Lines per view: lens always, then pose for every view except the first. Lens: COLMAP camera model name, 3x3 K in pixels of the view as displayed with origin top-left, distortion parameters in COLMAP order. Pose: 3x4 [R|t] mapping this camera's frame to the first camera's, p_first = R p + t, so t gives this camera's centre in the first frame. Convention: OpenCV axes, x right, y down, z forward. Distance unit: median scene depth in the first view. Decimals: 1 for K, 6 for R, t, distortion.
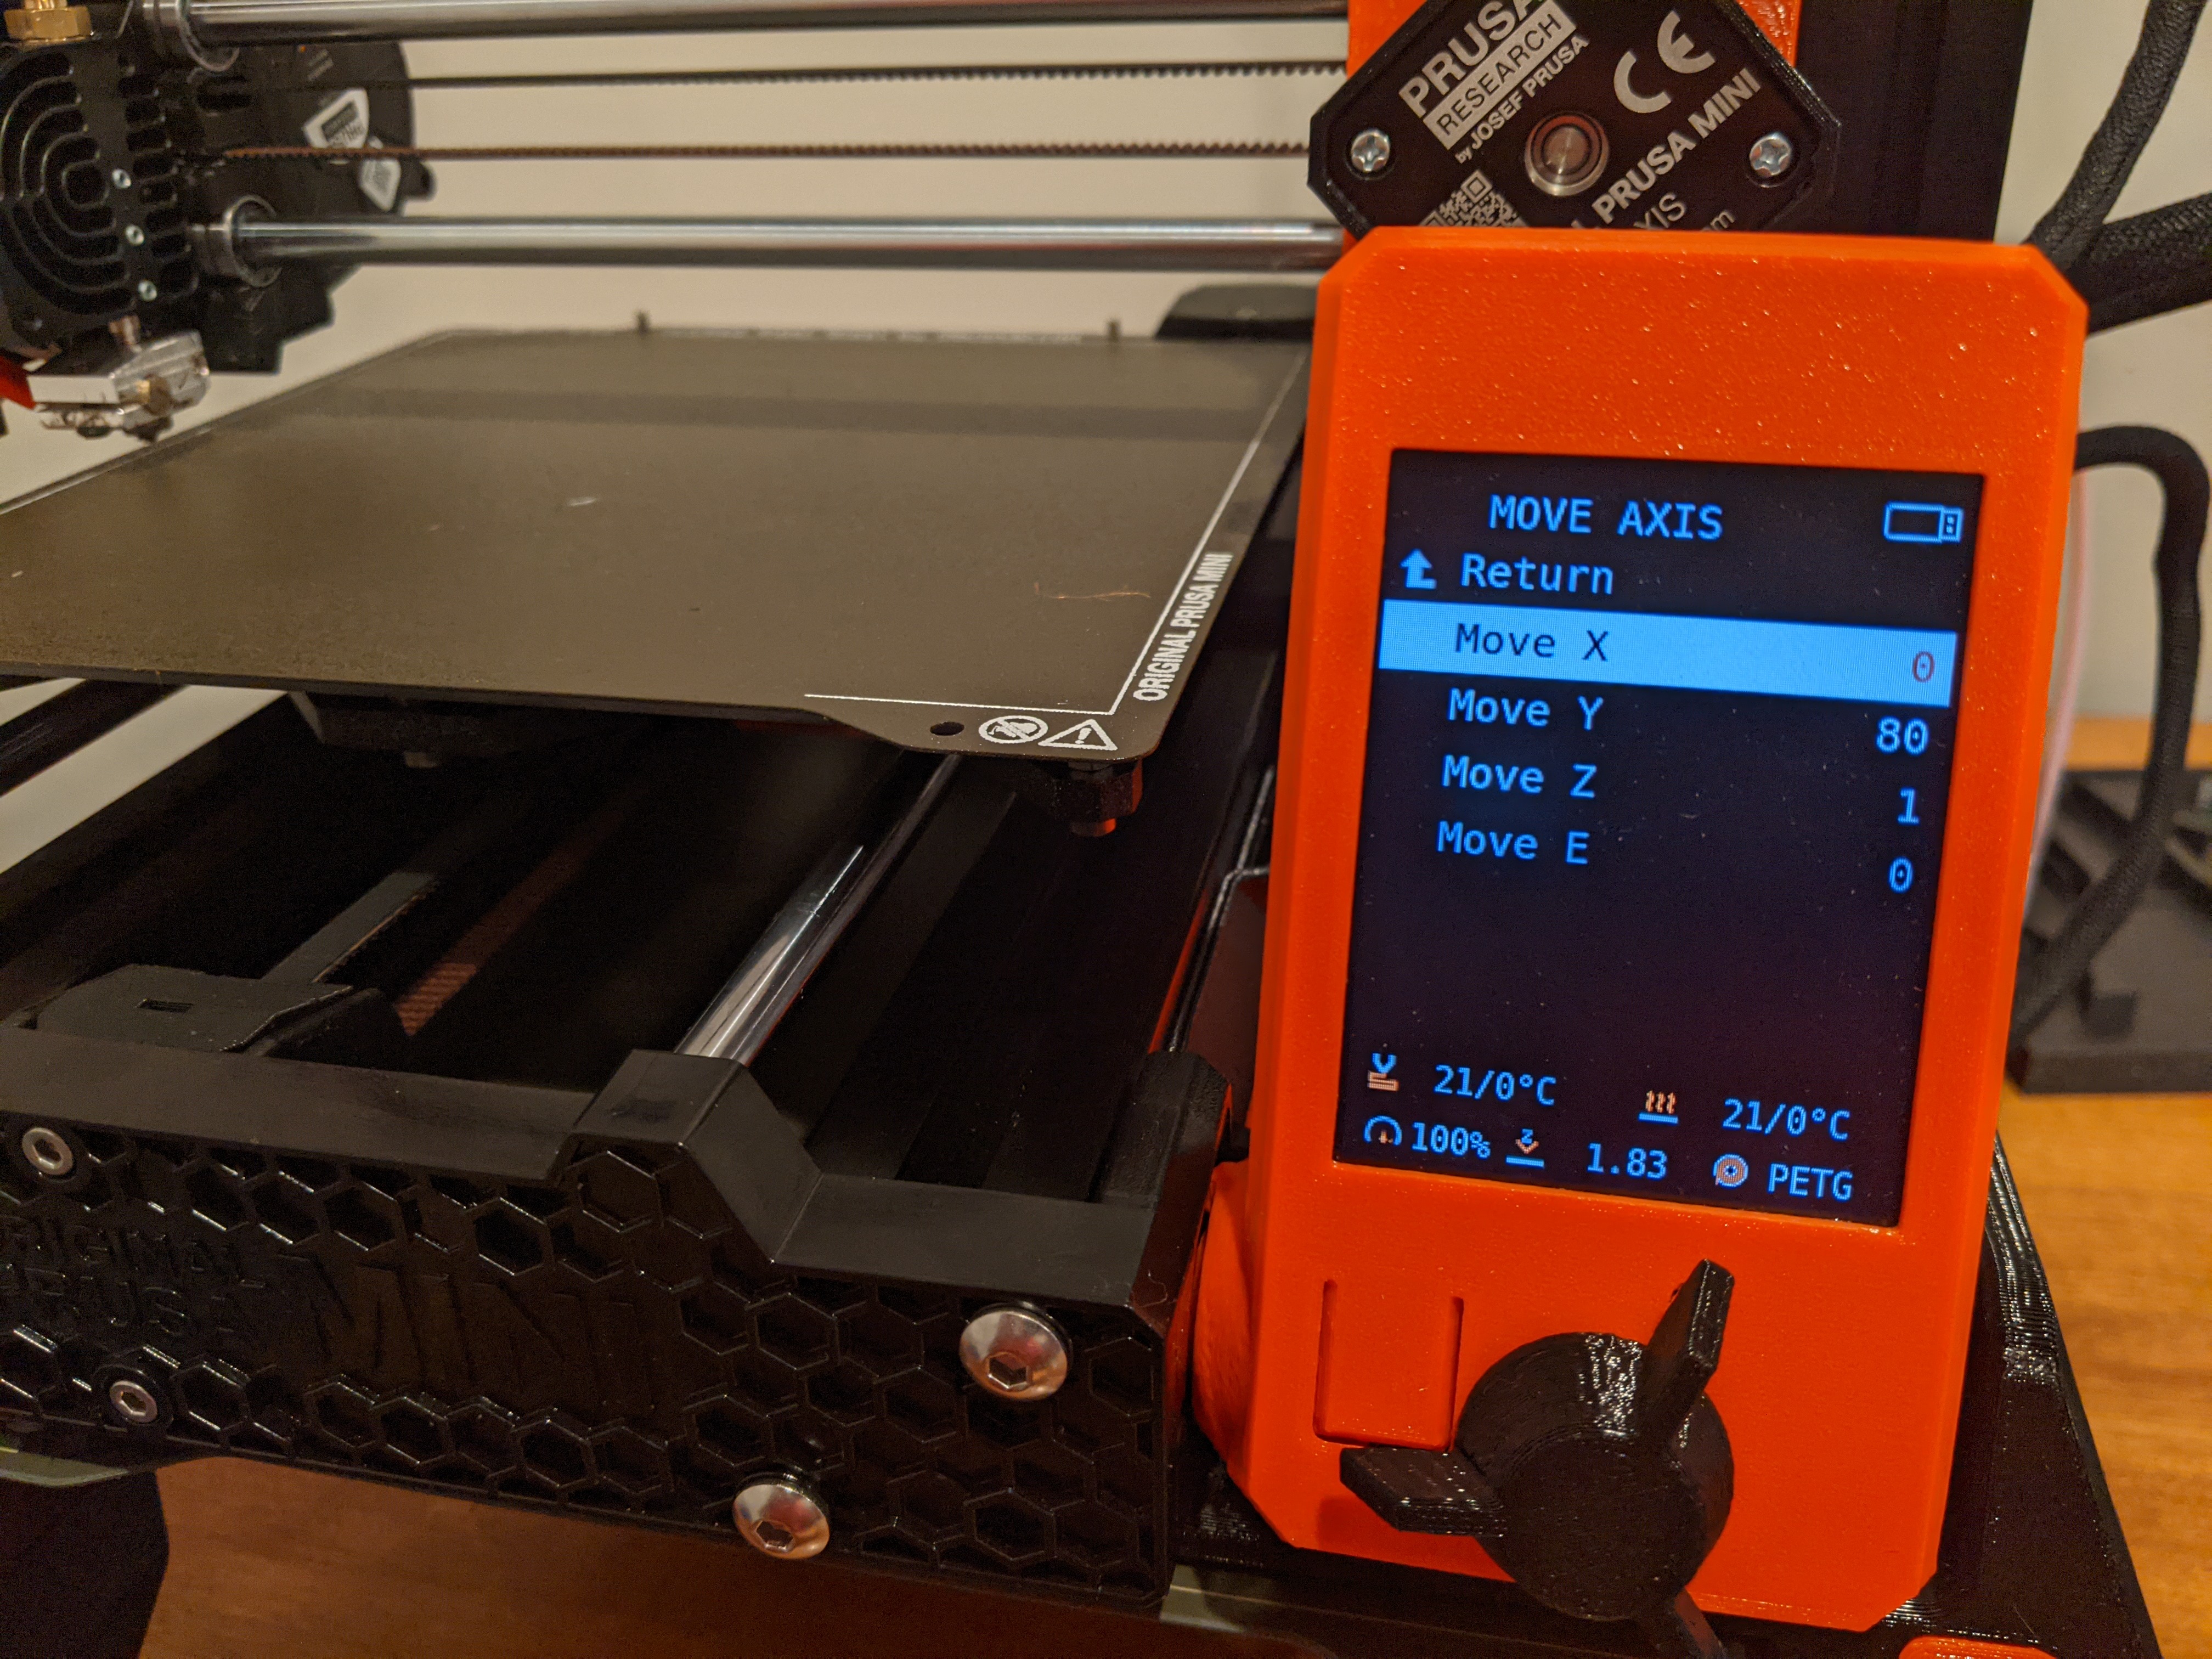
lens RADIAL K [[1735.4, 0, 1106.0], [0, 1735.4, 829.5], [0, 0, 1]] dist [0.028956, -0.089819]
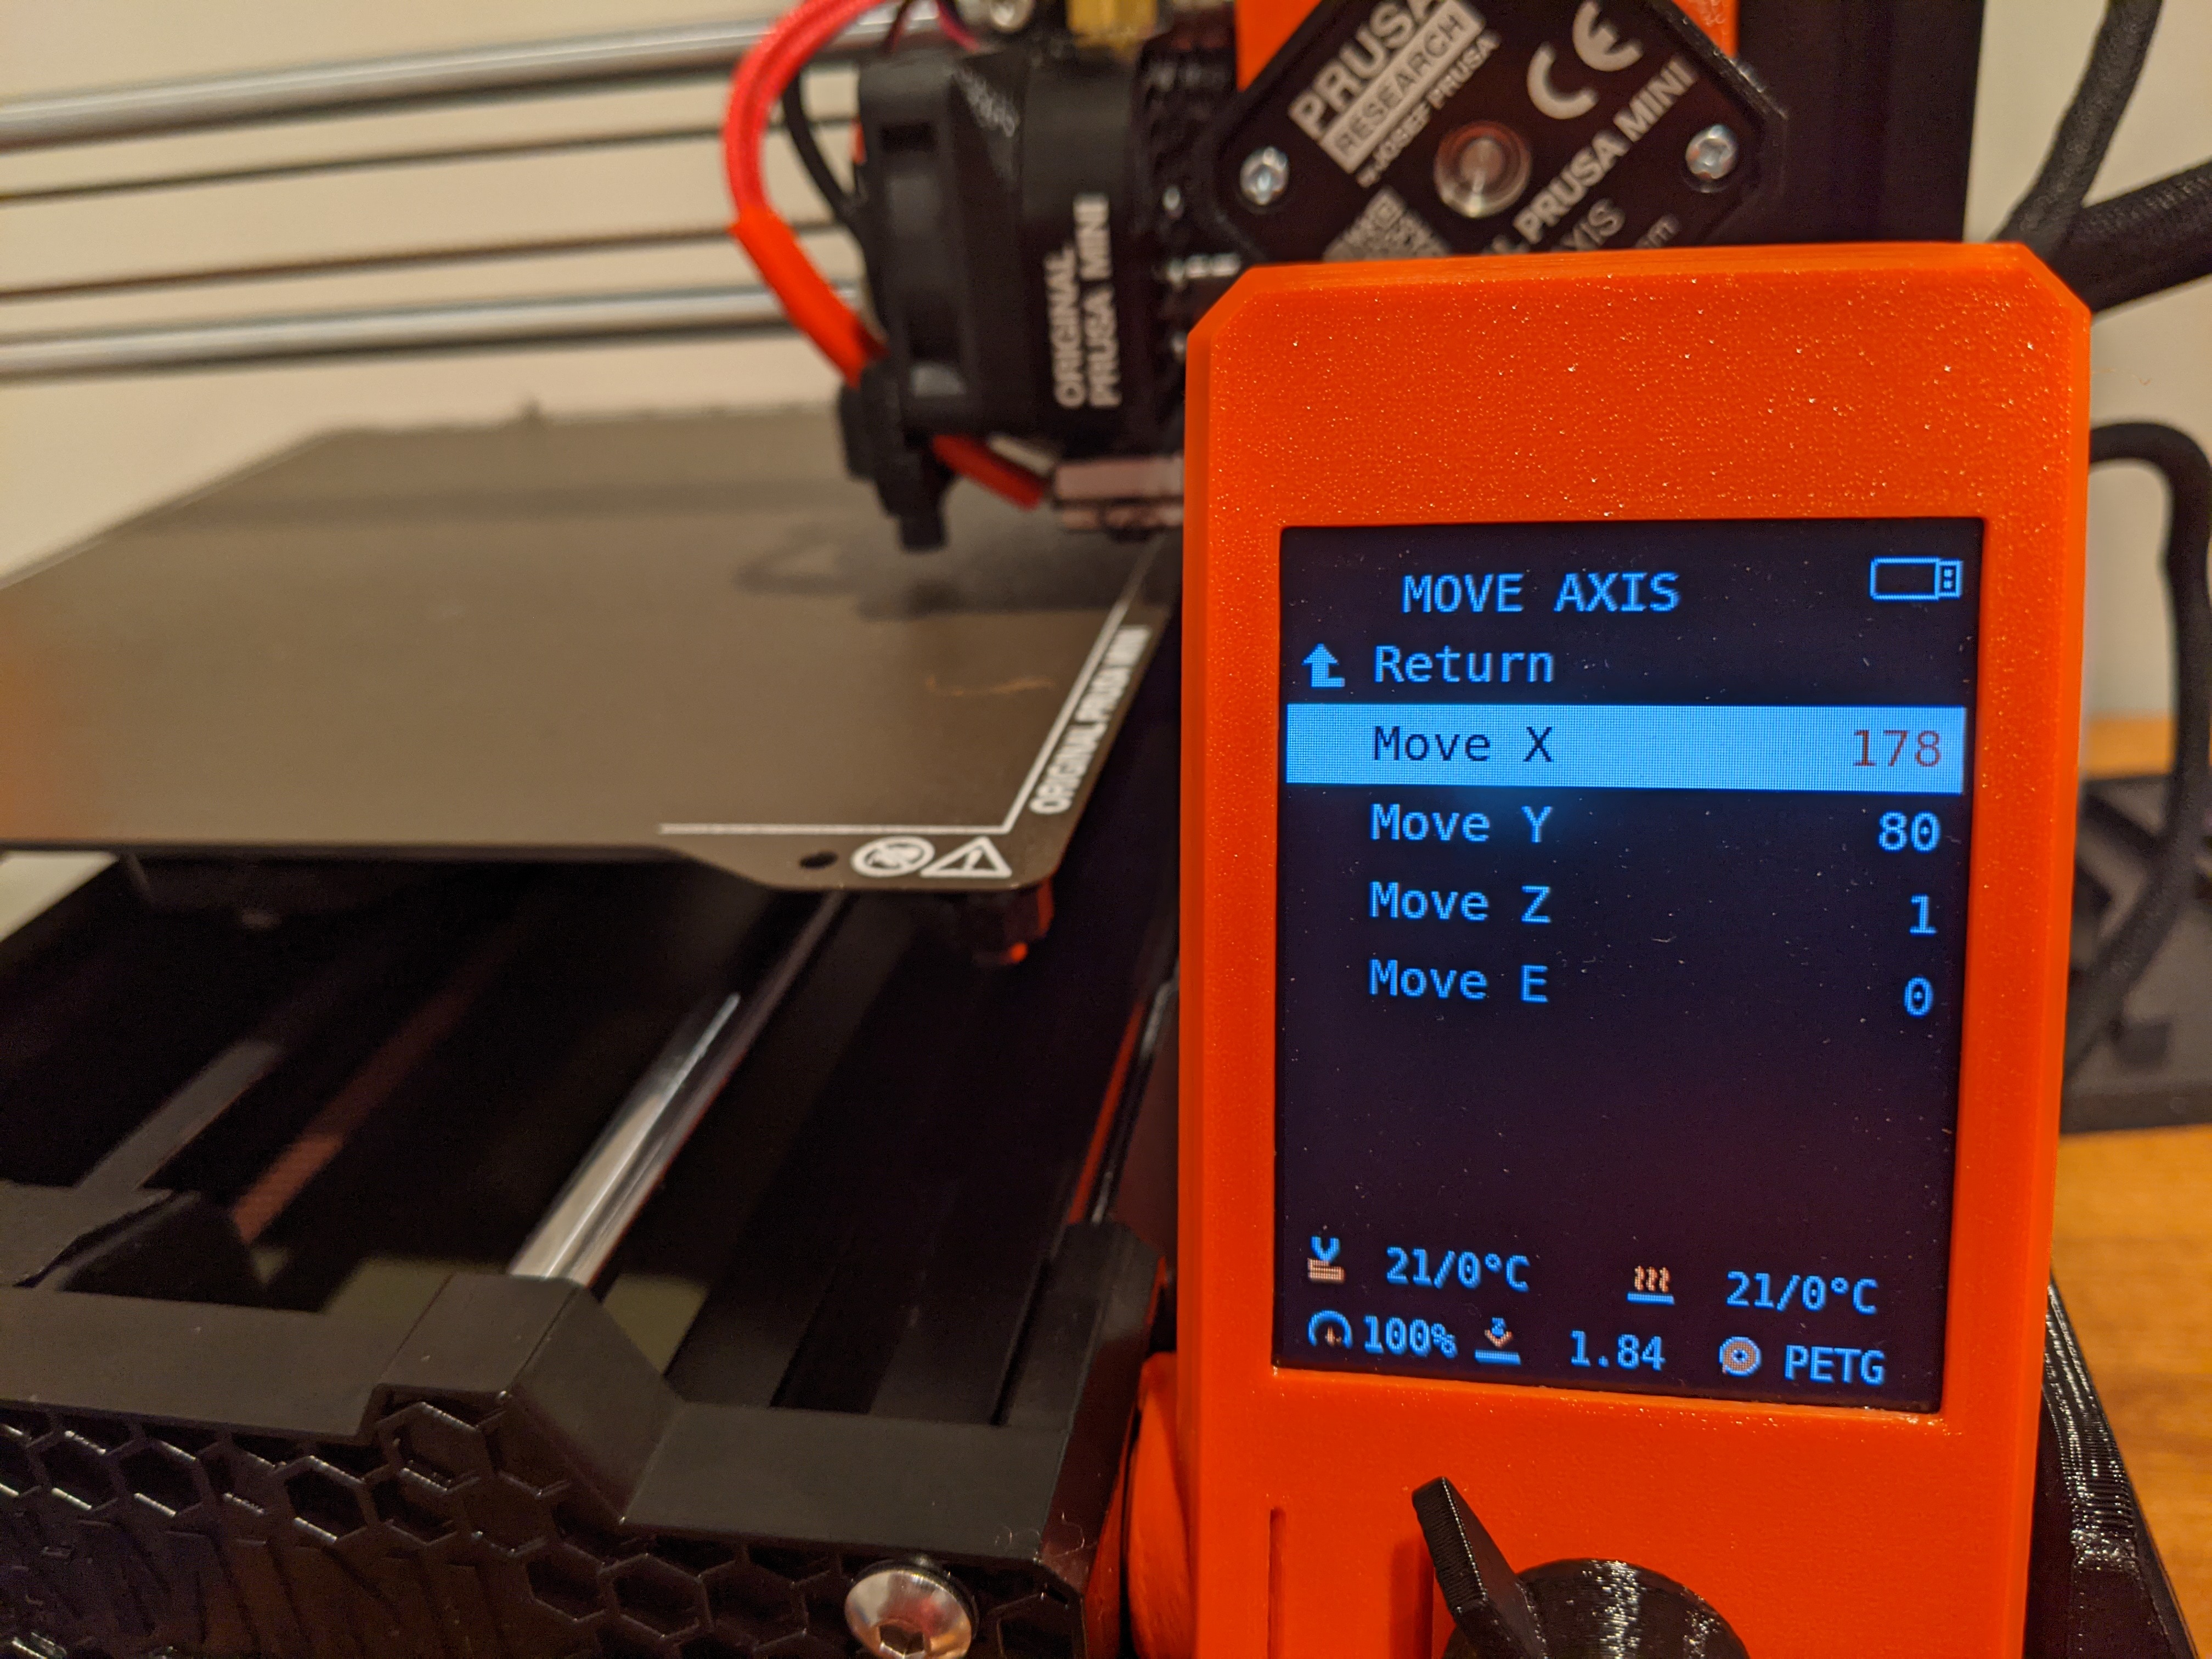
lens RADIAL K [[1744.3, 0, 1093.1], [0, 1744.3, 836.5], [0, 0, 1]] dist [-0.000517, -0.063383]
pose [[0.998006, -0.062814, -0.006264, 0.066209], [0.062701, 0.997891, -0.016790, -0.058277], [0.007306, 0.016364, 0.999839, 0.149277]]
